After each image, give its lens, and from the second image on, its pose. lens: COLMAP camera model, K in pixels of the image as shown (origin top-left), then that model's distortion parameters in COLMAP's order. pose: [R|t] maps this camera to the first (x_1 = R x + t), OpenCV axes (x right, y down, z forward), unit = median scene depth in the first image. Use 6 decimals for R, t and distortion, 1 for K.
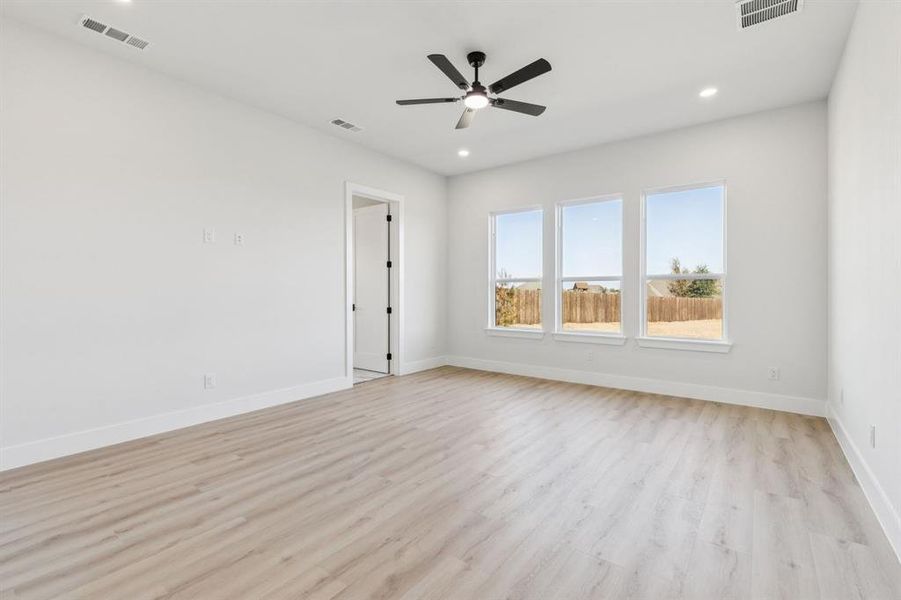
lens RADIAL K [[412.8, 0, 452.9], [0, 412.8, 295.9], [0, 0, 1]] dist [0.011080, -0.000970]
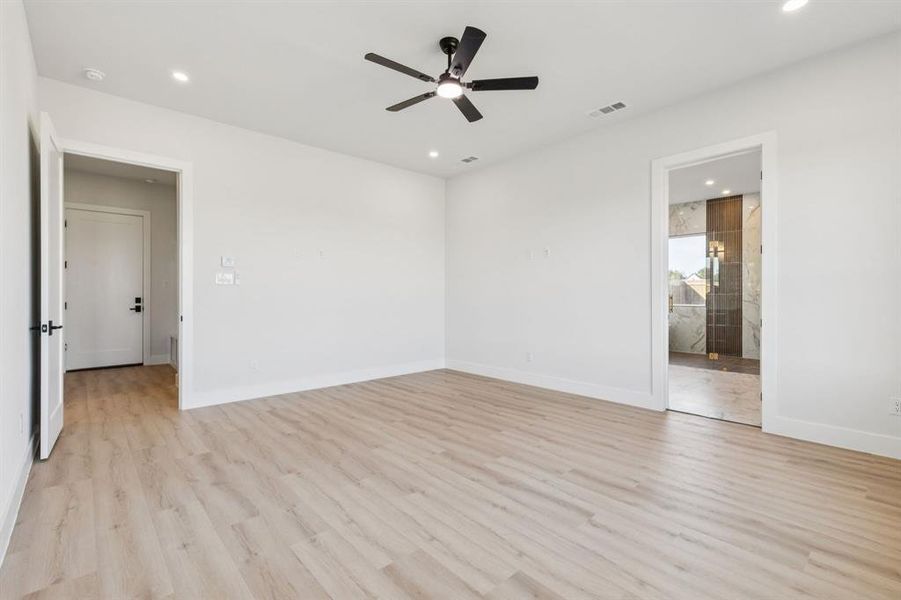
lens RADIAL K [[412.8, 0, 451.2], [0, 412.8, 298.7], [0, 0, 1]] dist [0.011080, -0.000970]
pose [[-0.201924, 0.004183, -0.979392, 1.017095], [-0.013136, 0.999889, 0.006979, 0.003169], [0.979313, 0.014274, -0.201846, 1.237213]]
